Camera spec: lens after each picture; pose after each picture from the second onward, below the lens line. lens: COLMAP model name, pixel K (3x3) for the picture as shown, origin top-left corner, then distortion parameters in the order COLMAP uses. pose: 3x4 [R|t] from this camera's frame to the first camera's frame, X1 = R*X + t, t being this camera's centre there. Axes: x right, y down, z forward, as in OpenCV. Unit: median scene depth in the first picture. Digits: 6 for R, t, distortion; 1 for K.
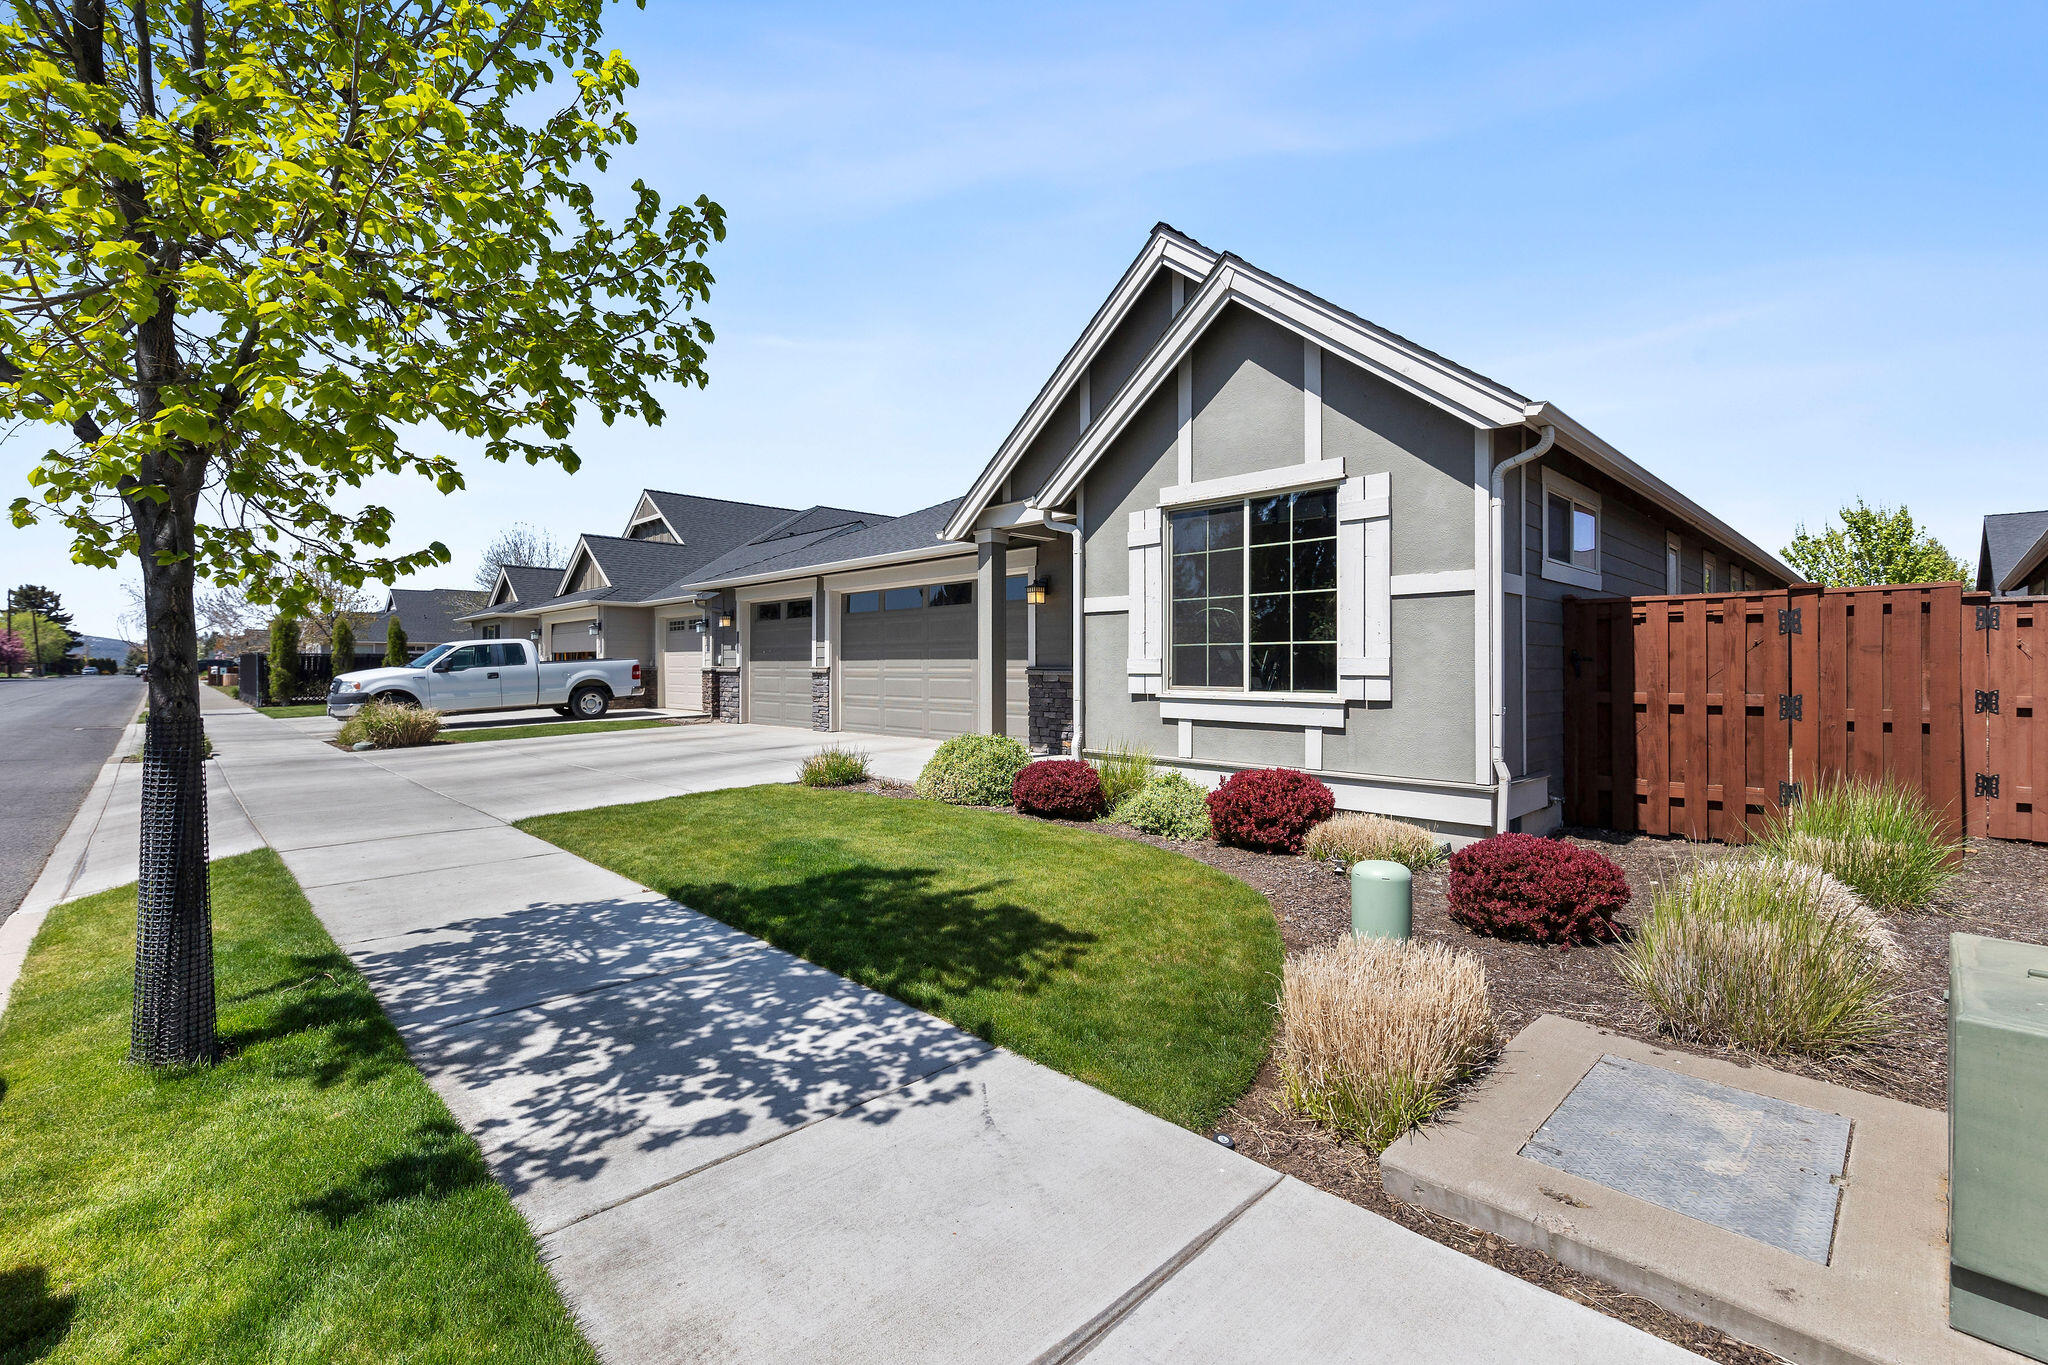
lens RADIAL K [[886.4, 0, 1012.9], [0, 886.4, 673.4], [0, 0, 1]] dist [-0.001101, 0.001112]
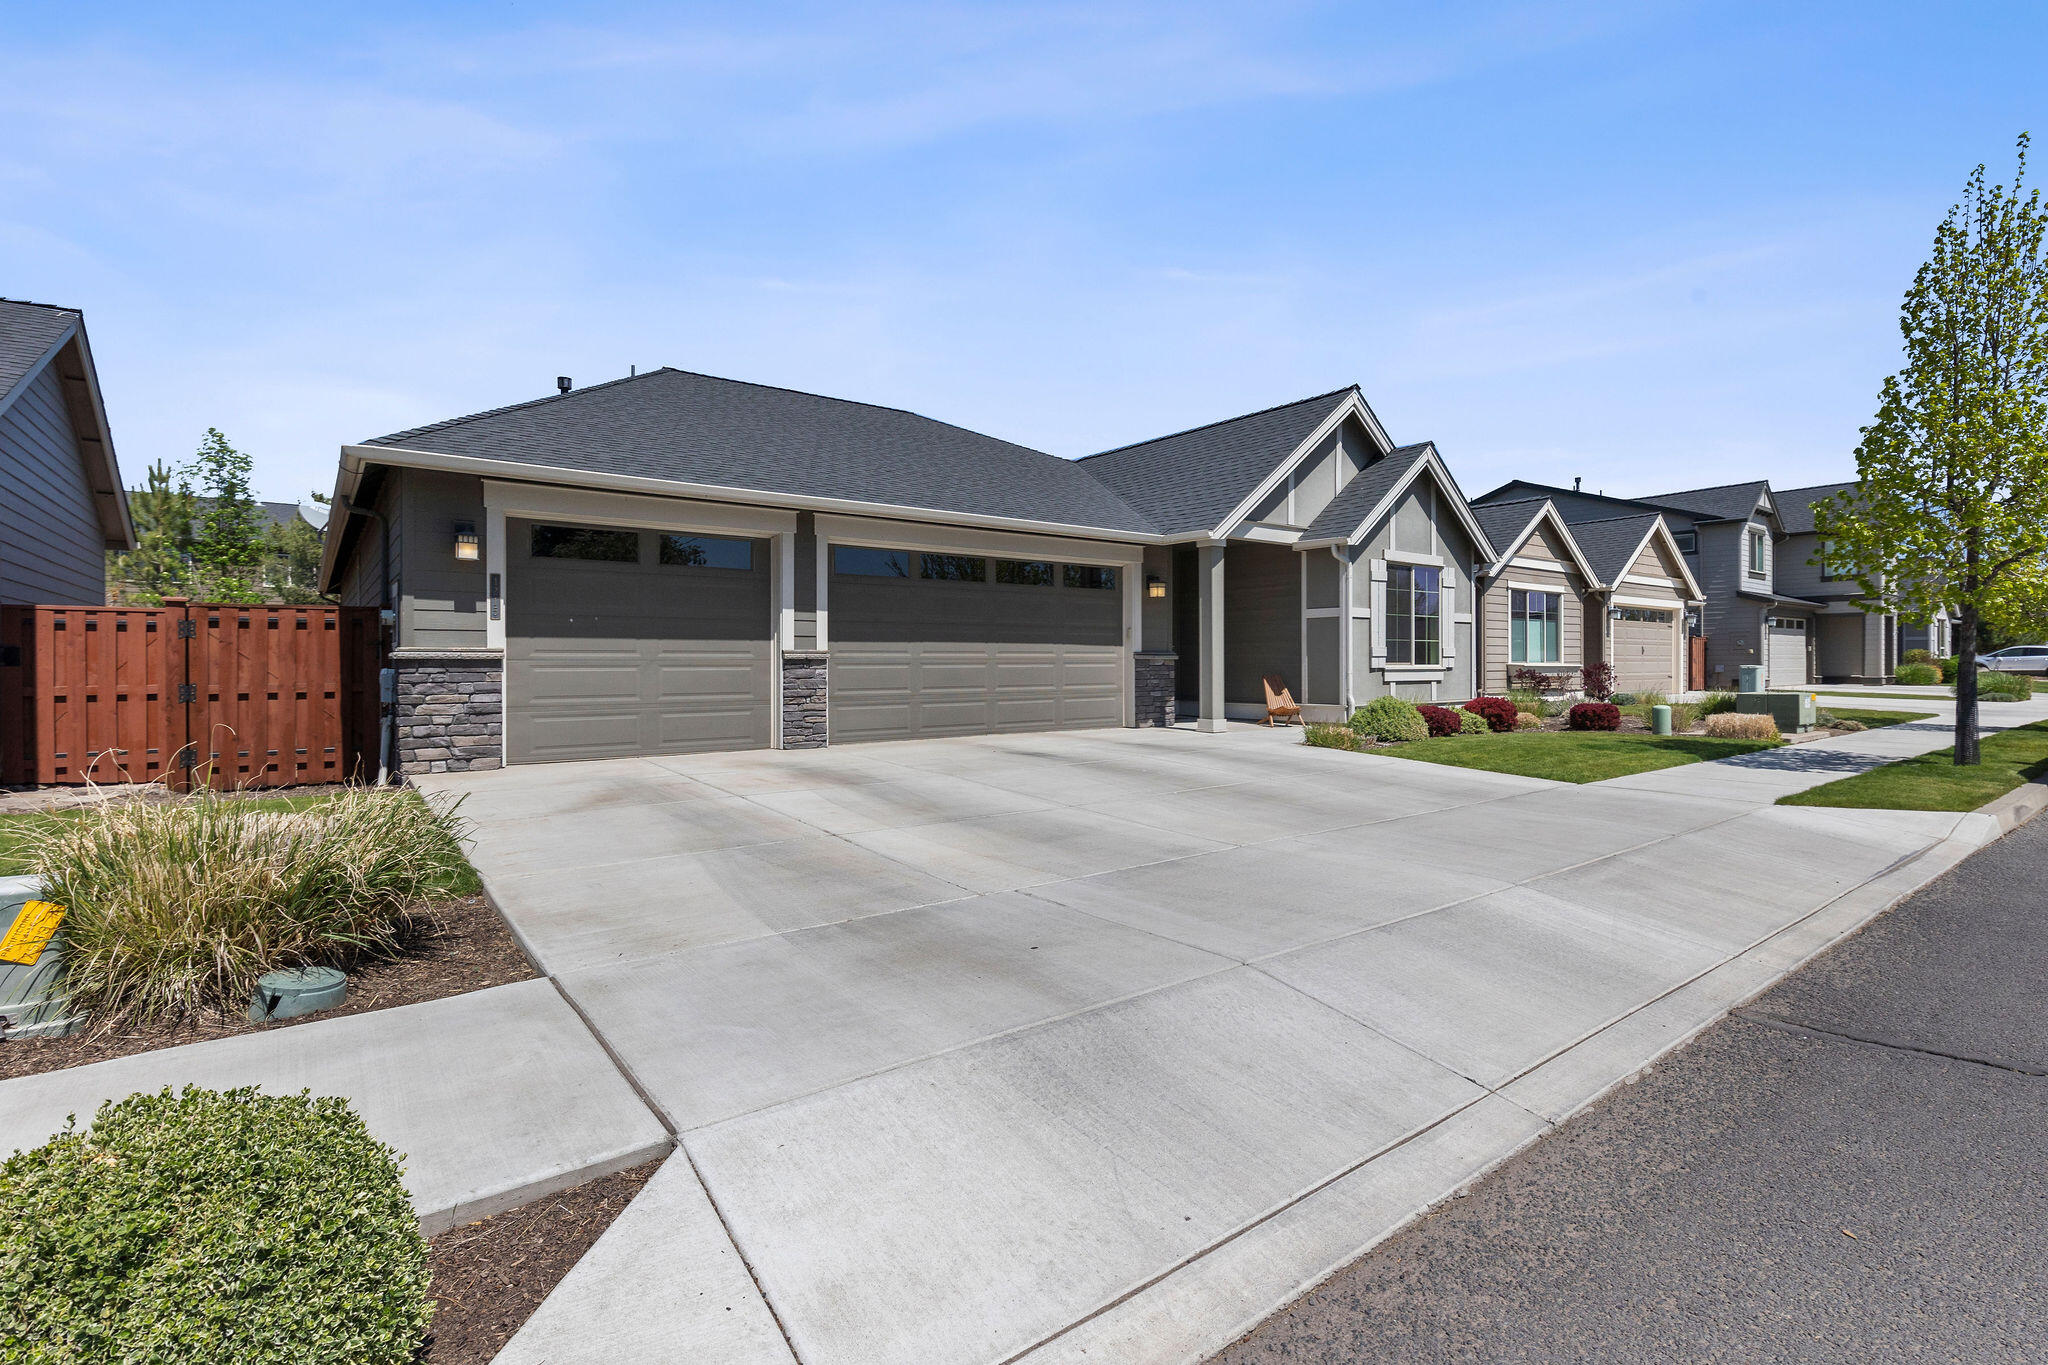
lens RADIAL K [[936.2, 0, 1021.6], [0, 936.2, 678.6], [0, 0, 1]] dist [-0.001350, -0.000033]
pose [[0.116627, -0.017317, 0.993025, -1.846845], [0.010140, 0.999817, 0.016245, 0.008096], [-0.993124, 0.008175, 0.116782, 1.585417]]
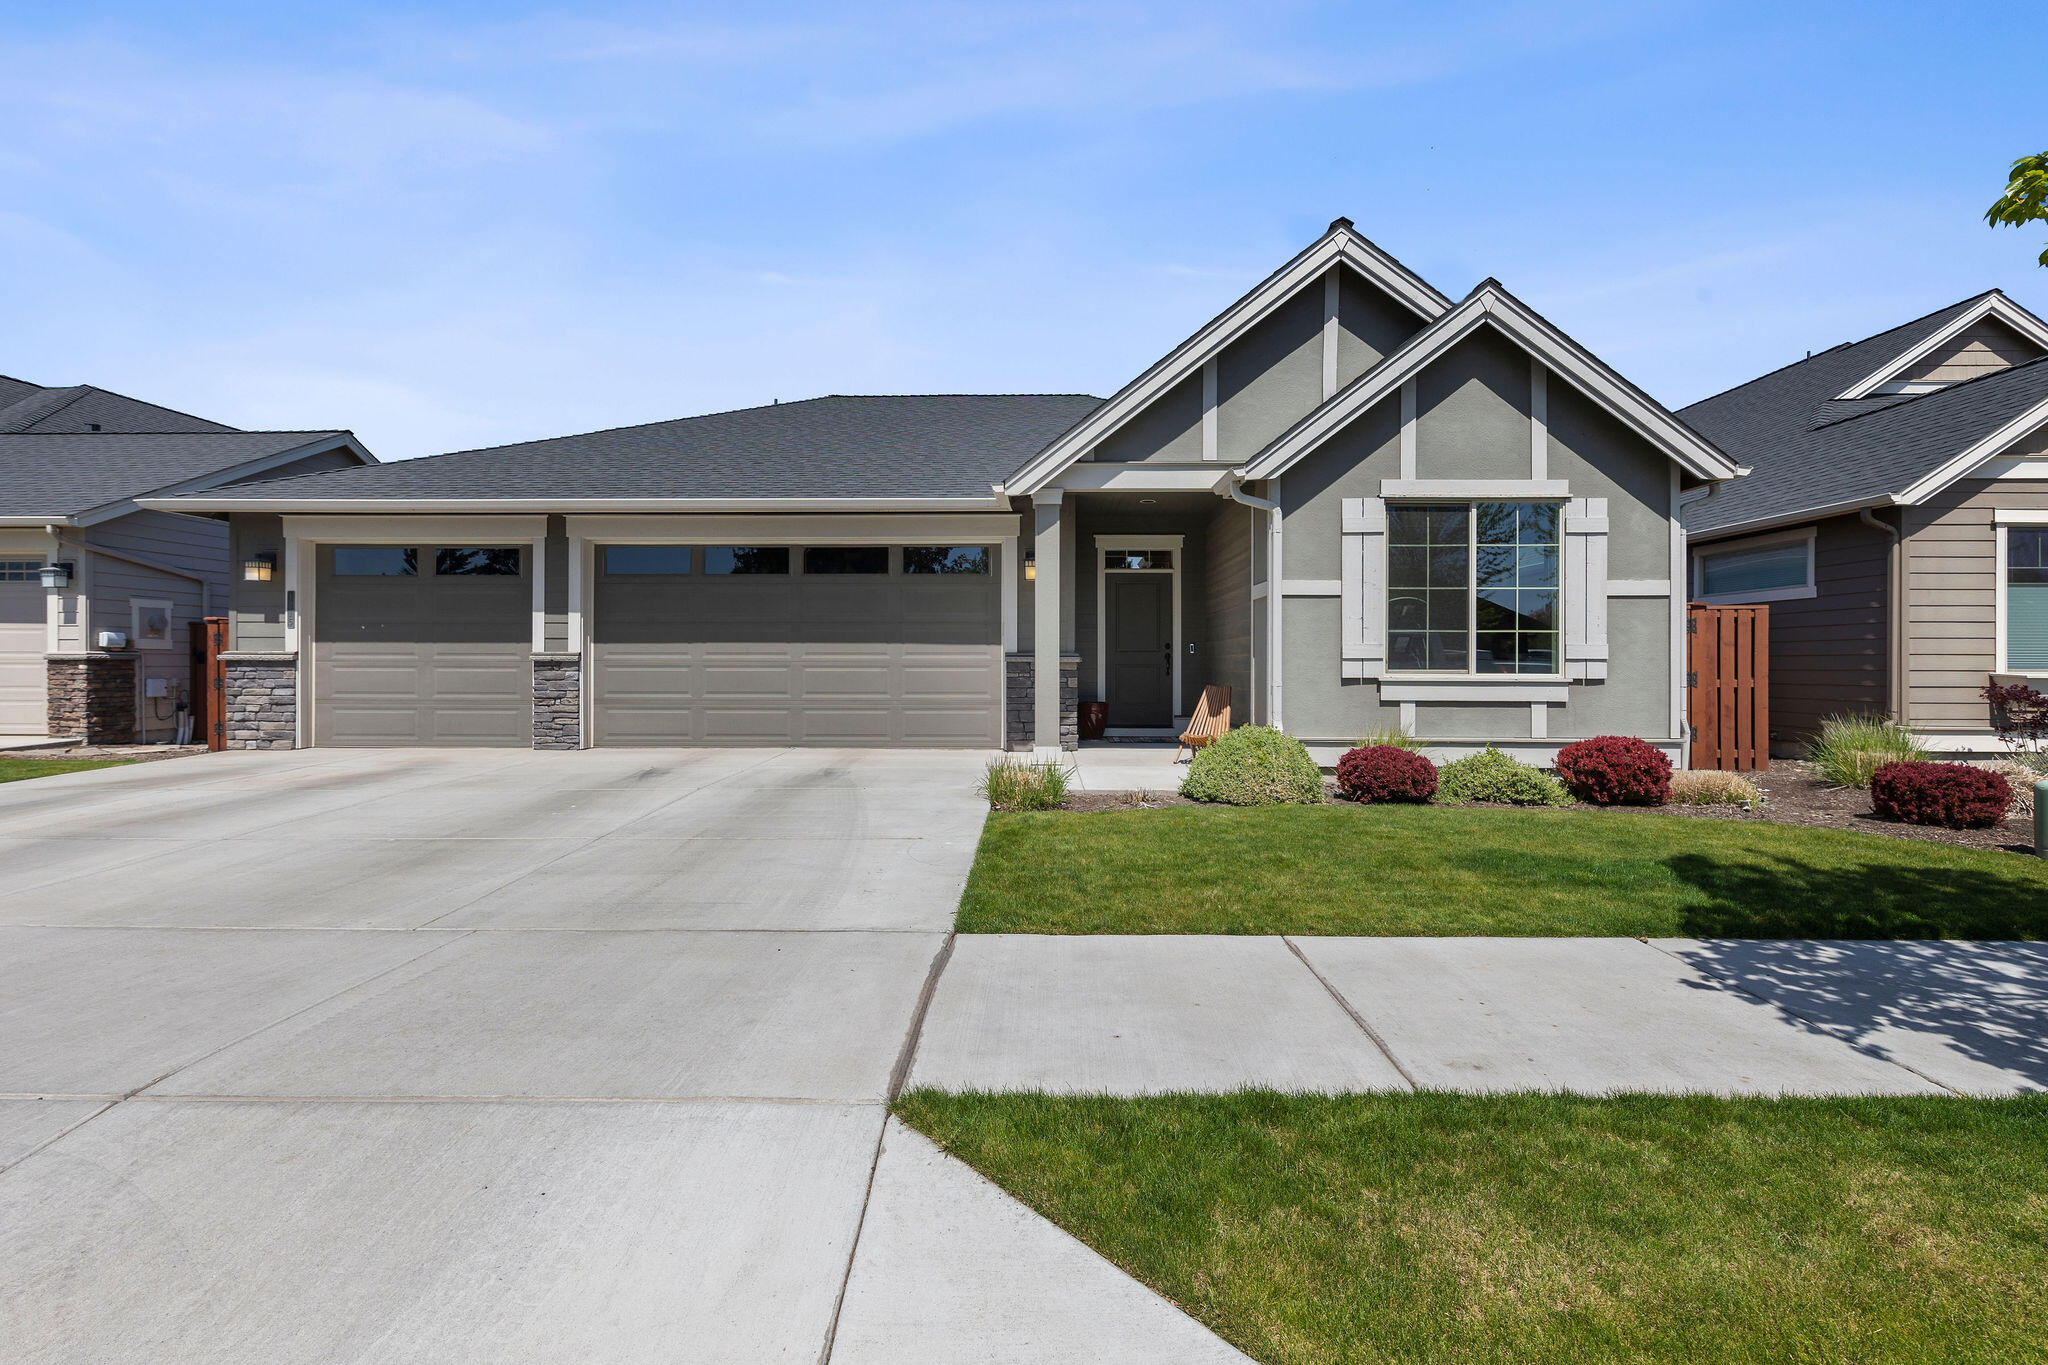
lens RADIAL K [[886.4, 0, 1025.0], [0, 886.4, 671.1], [0, 0, 1]] dist [-0.001101, 0.001112]
pose [[0.705621, -0.003454, 0.708581, -0.914565], [0.002730, 0.999994, 0.002156, 0.012733], [-0.708584, 0.000413, 0.705626, 0.598580]]
